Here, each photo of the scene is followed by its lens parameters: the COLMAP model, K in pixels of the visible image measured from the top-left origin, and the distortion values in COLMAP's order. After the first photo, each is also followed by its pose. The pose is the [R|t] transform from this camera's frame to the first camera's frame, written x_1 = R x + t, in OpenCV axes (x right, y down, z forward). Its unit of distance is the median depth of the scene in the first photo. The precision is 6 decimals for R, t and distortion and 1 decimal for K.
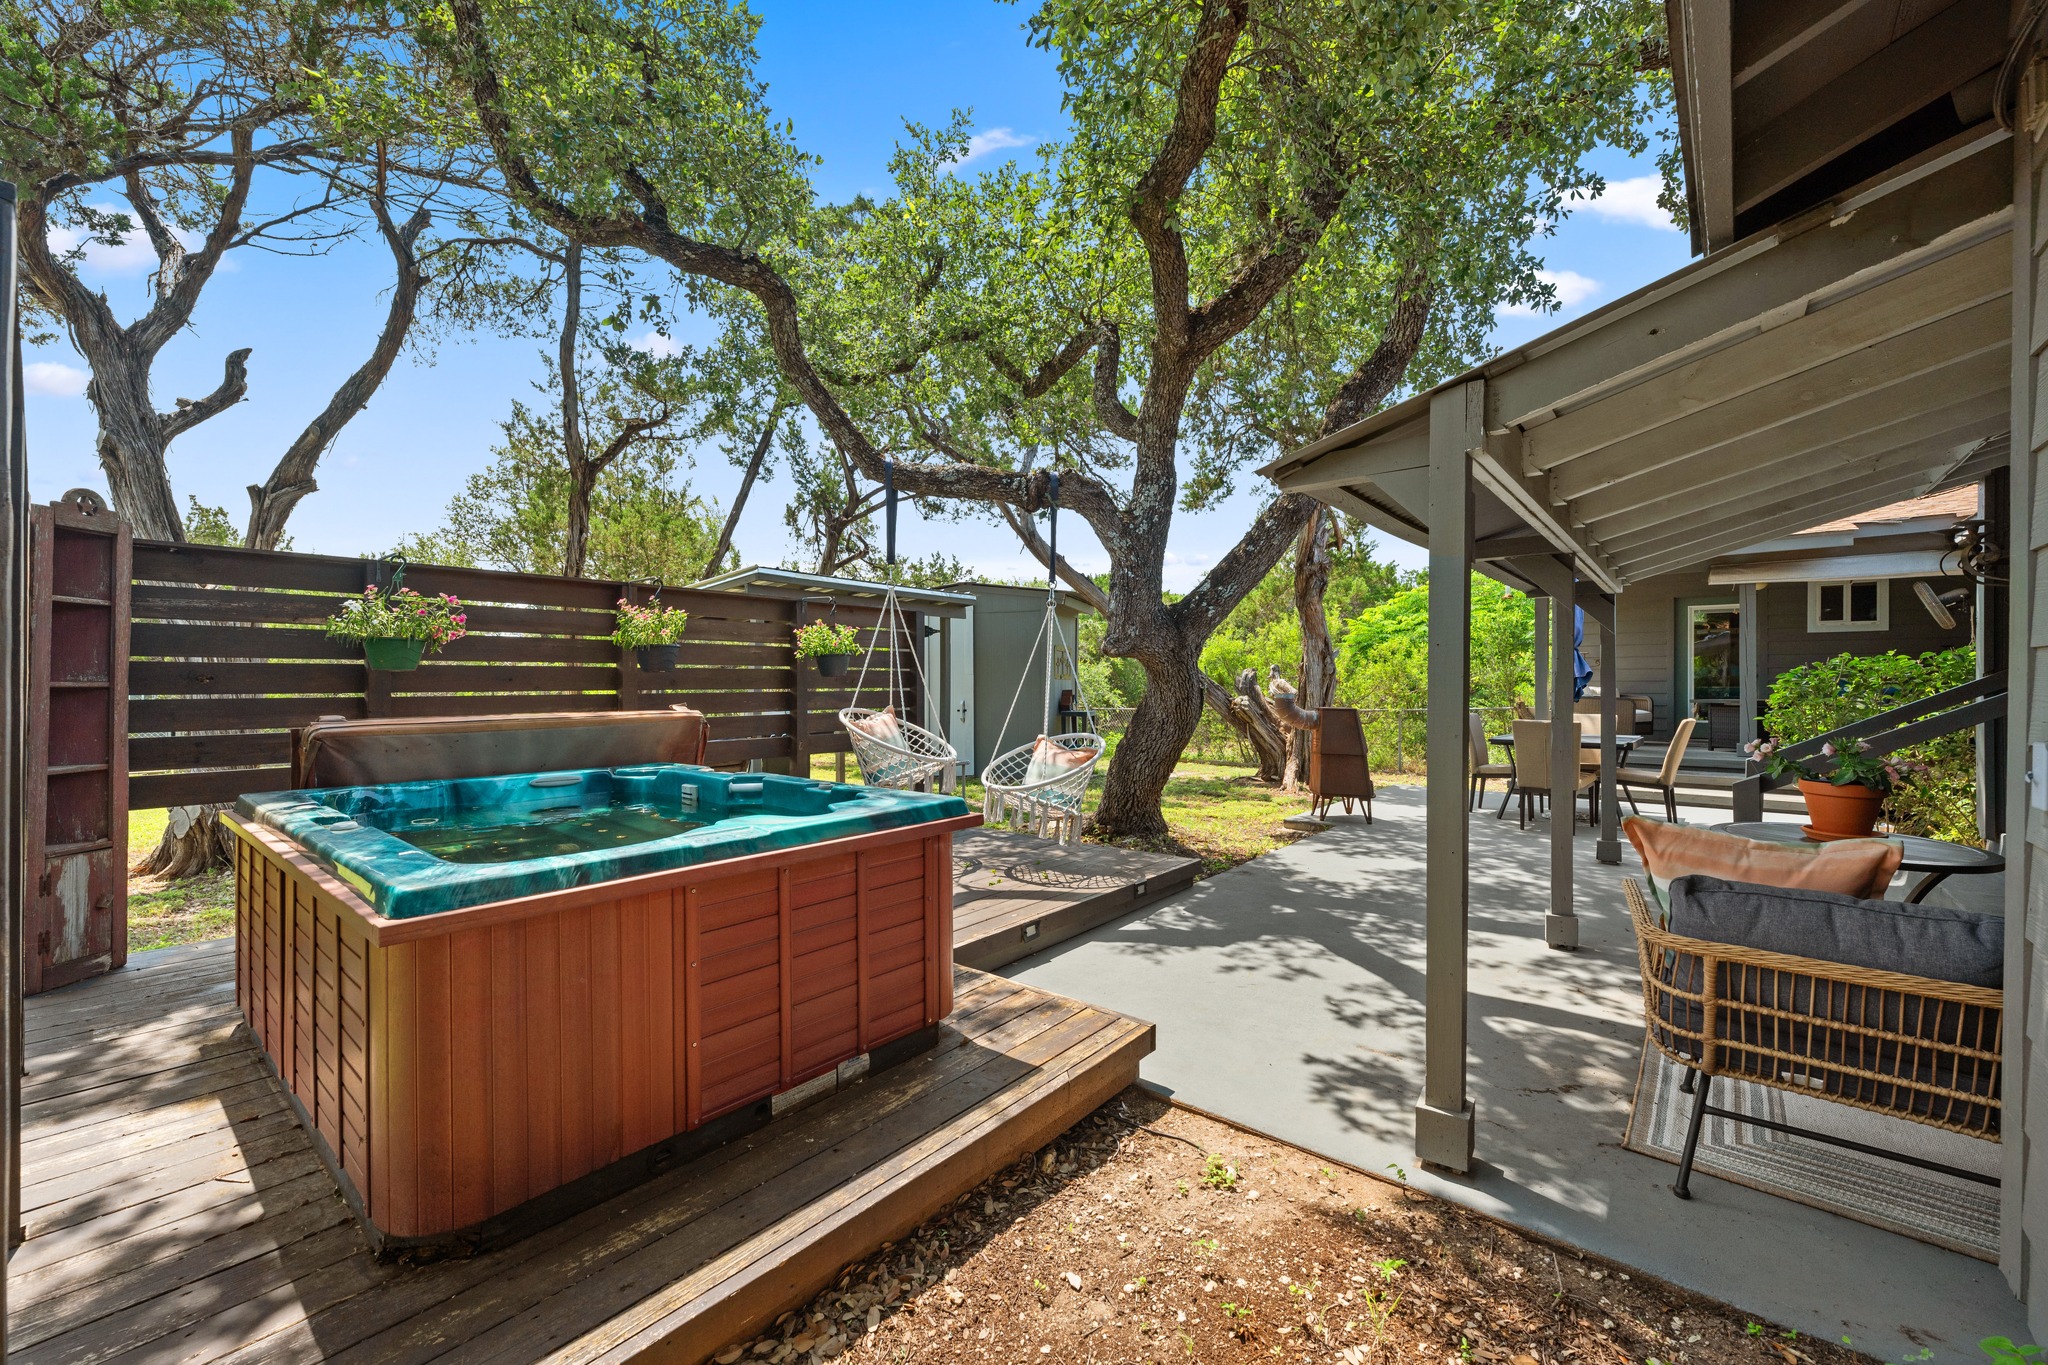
lens RADIAL K [[819.1, 0, 1008.6], [0, 819.1, 677.9], [0, 0, 1]] dist [0.000534, -0.000409]
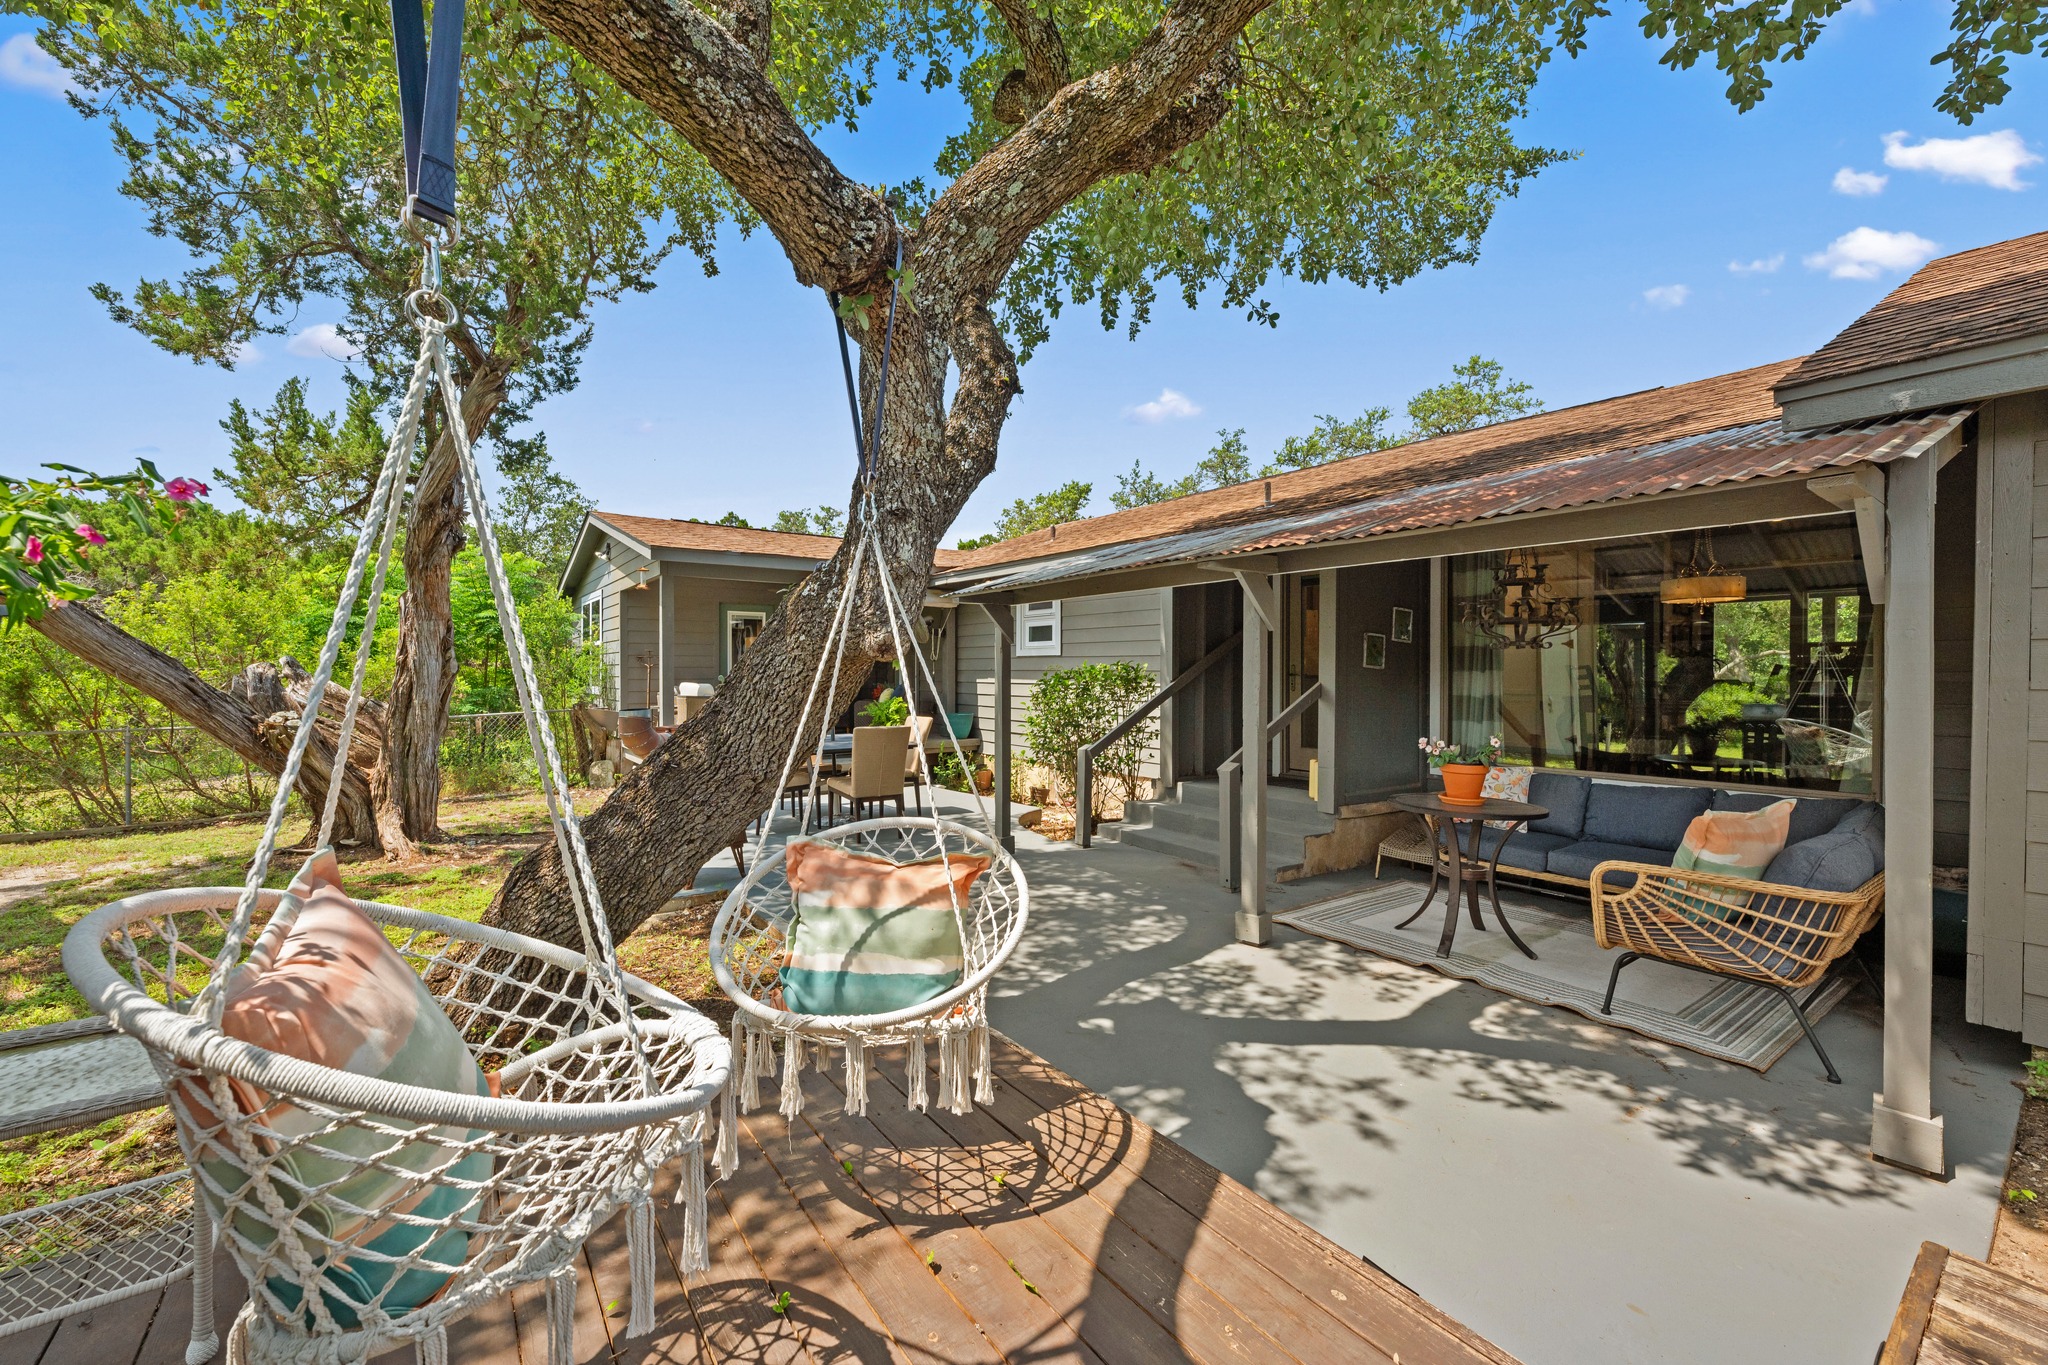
lens RADIAL K [[819.1, 0, 1018.5], [0, 819.1, 678.6], [0, 0, 1]] dist [0.000534, -0.000409]
pose [[0.245229, -0.016214, 0.969329, -0.463941], [0.002175, 0.999867, 0.016175, -0.039223], [-0.969463, -0.001858, 0.245232, 1.118201]]
